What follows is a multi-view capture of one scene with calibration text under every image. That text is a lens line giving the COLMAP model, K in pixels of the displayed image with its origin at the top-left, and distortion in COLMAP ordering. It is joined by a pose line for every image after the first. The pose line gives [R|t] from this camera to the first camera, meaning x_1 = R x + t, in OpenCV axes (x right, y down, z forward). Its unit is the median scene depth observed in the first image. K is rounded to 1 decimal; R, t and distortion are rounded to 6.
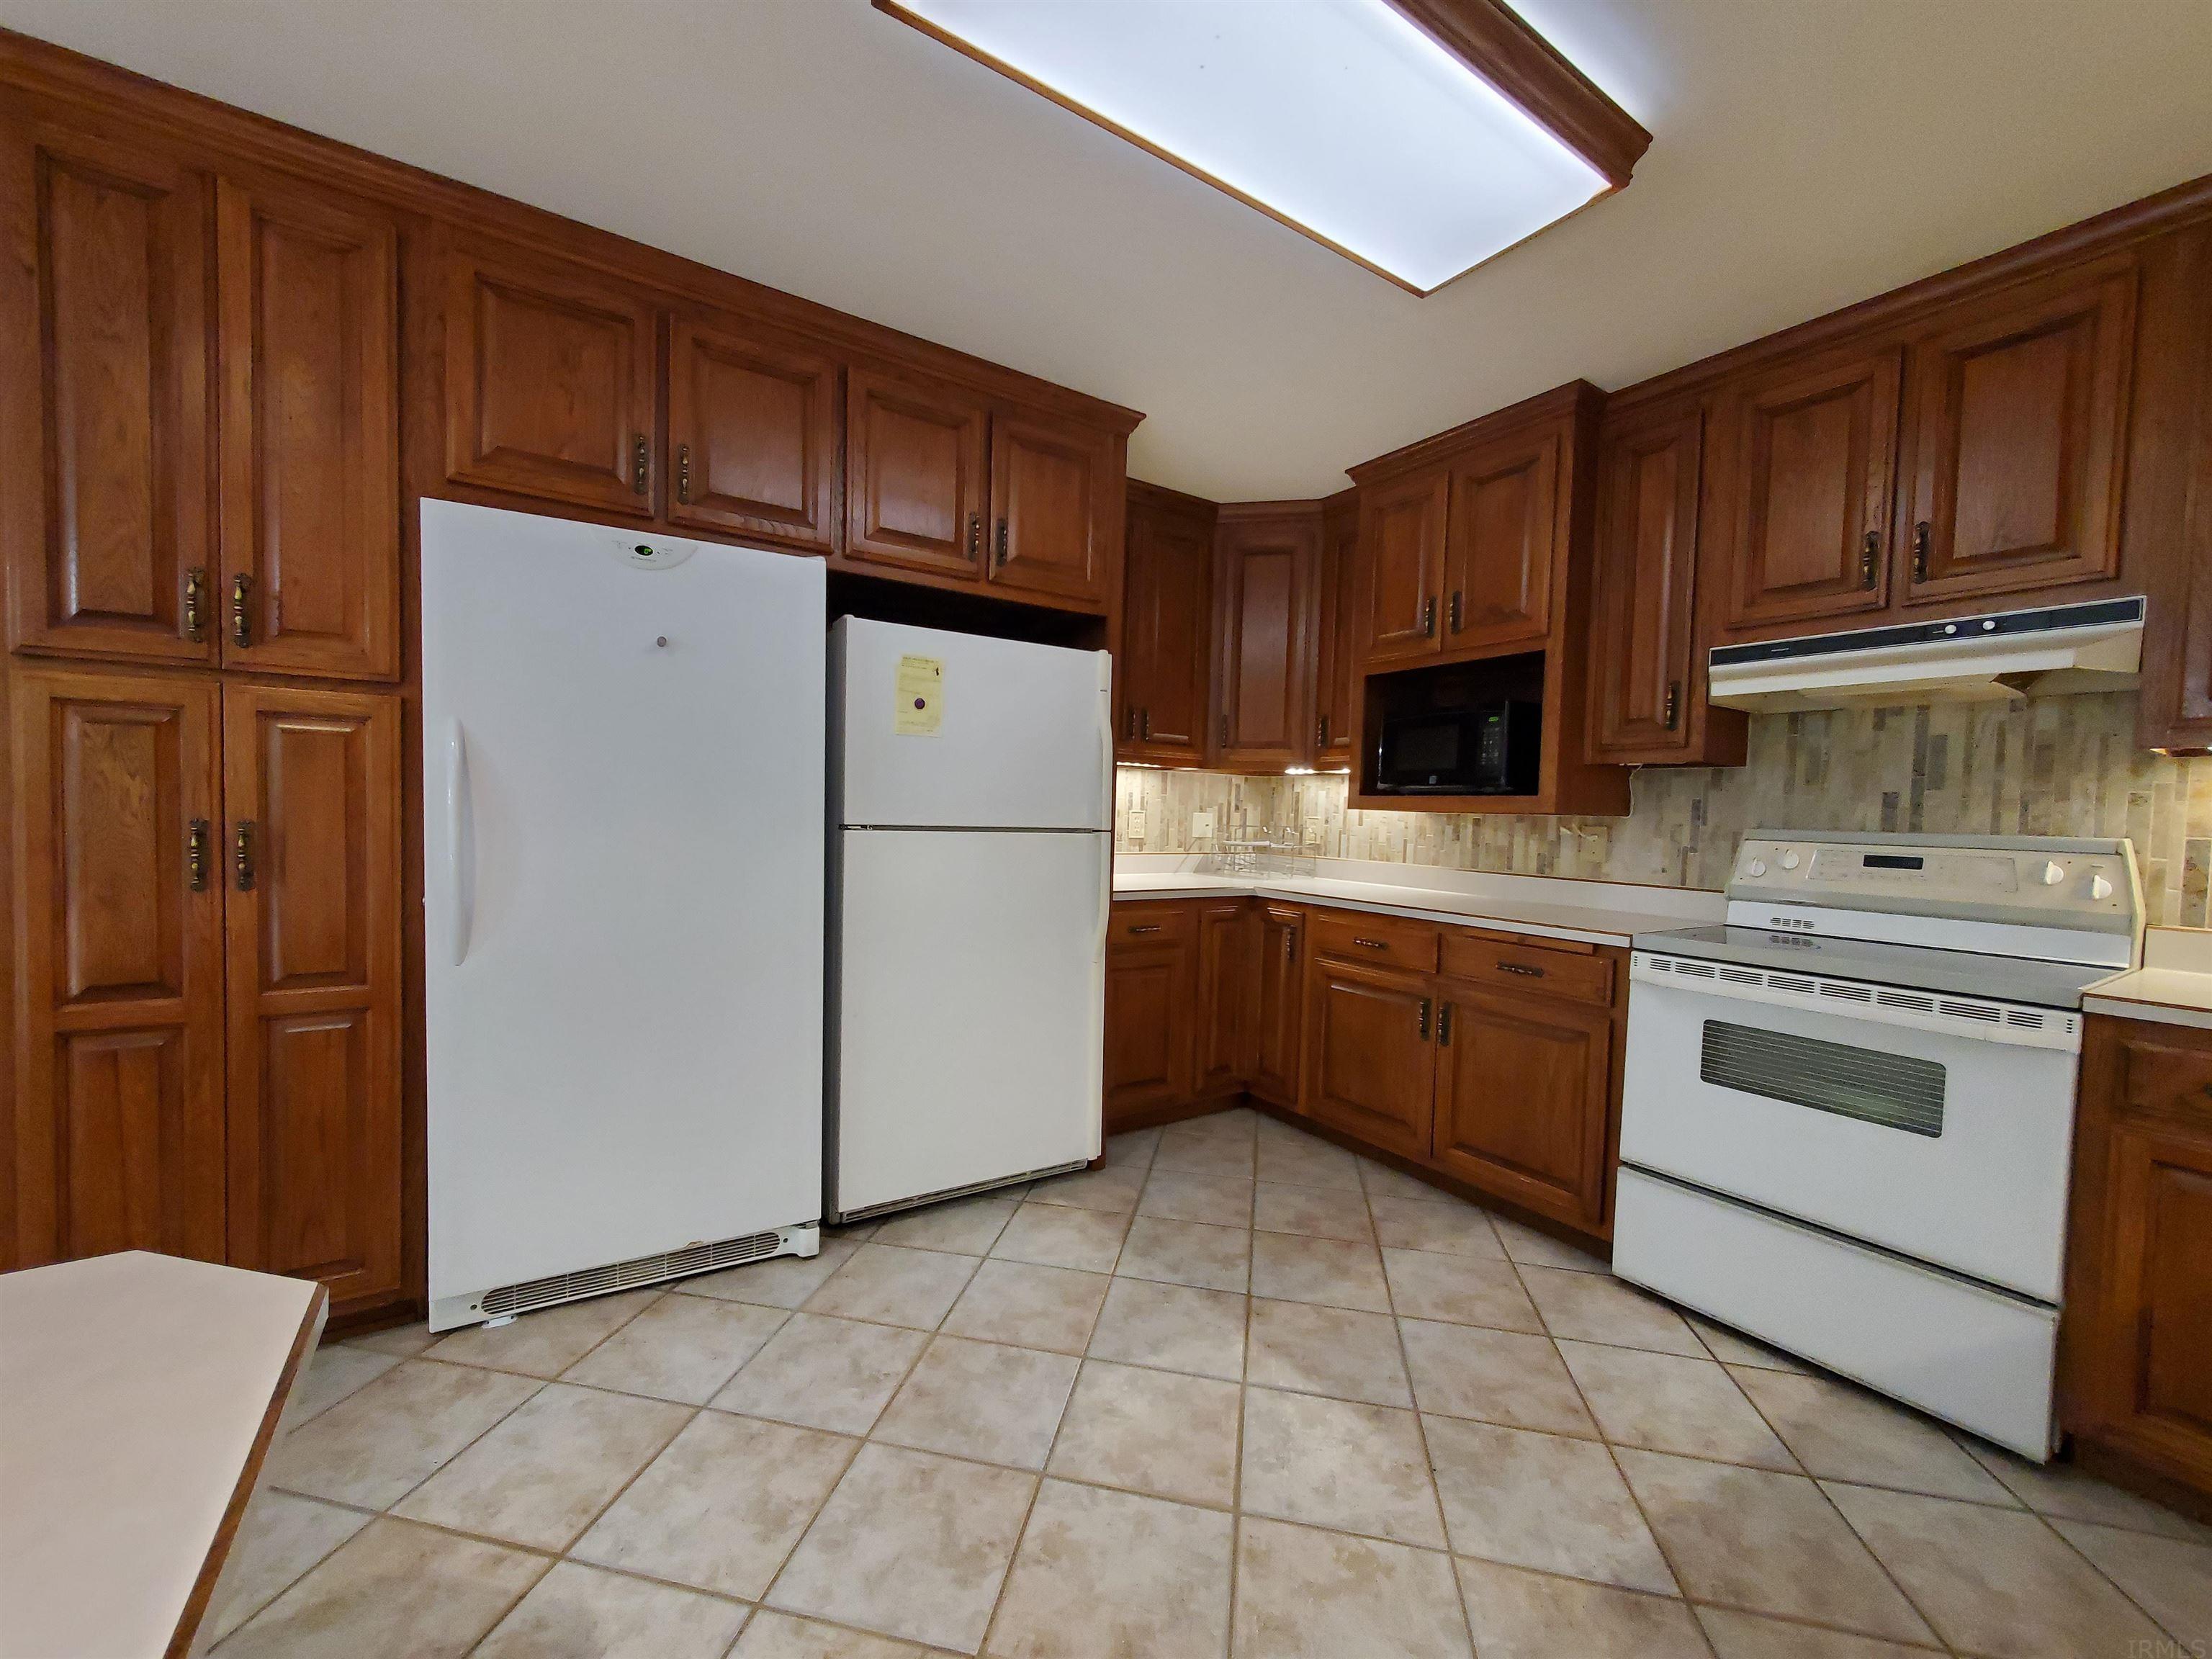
lens RADIAL K [[869.4, 0, 1102.0], [0, 869.4, 847.2], [0, 0, 1]] dist [-0.003487, 0.001320]
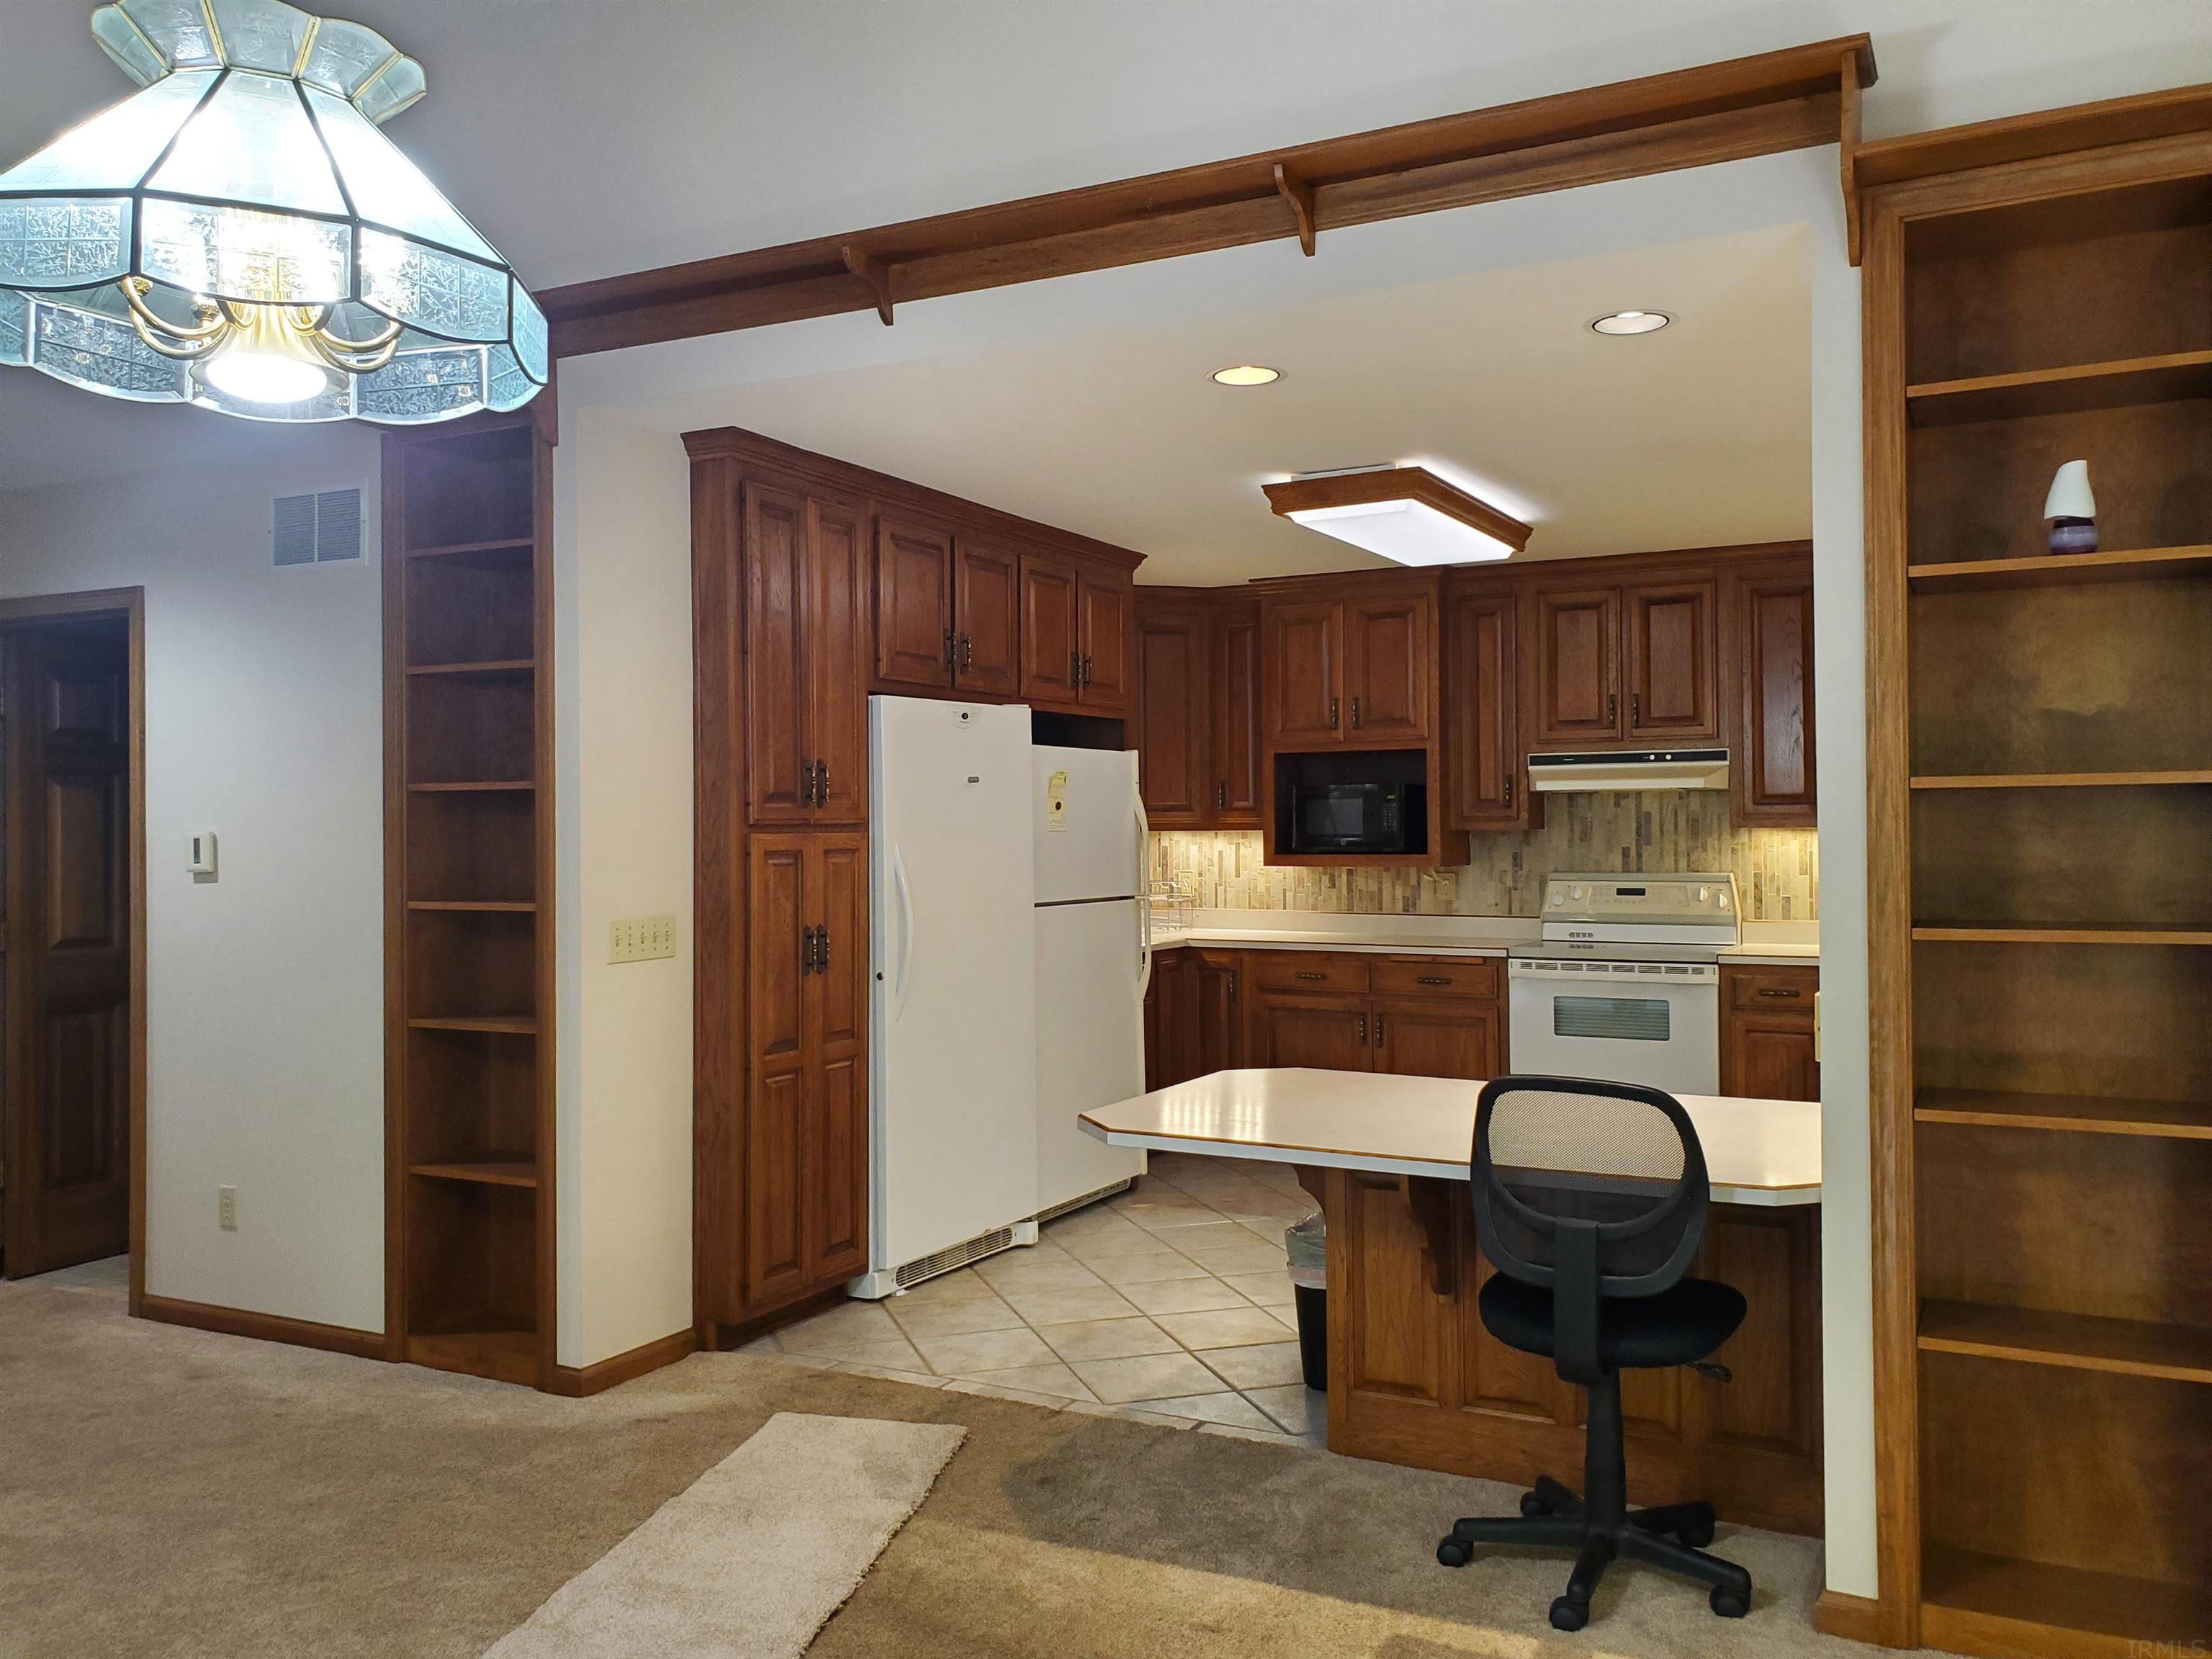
lens RADIAL K [[1752.2, 0, 1105.6], [0, 1752.2, 820.4], [0, 0, 1]] dist [0.066178, -0.004604]
pose [[0.872225, -0.033481, 0.487957, -1.425573], [0.052911, 0.998259, -0.026084, -0.075494], [-0.486234, 0.048569, 0.872478, -1.291379]]
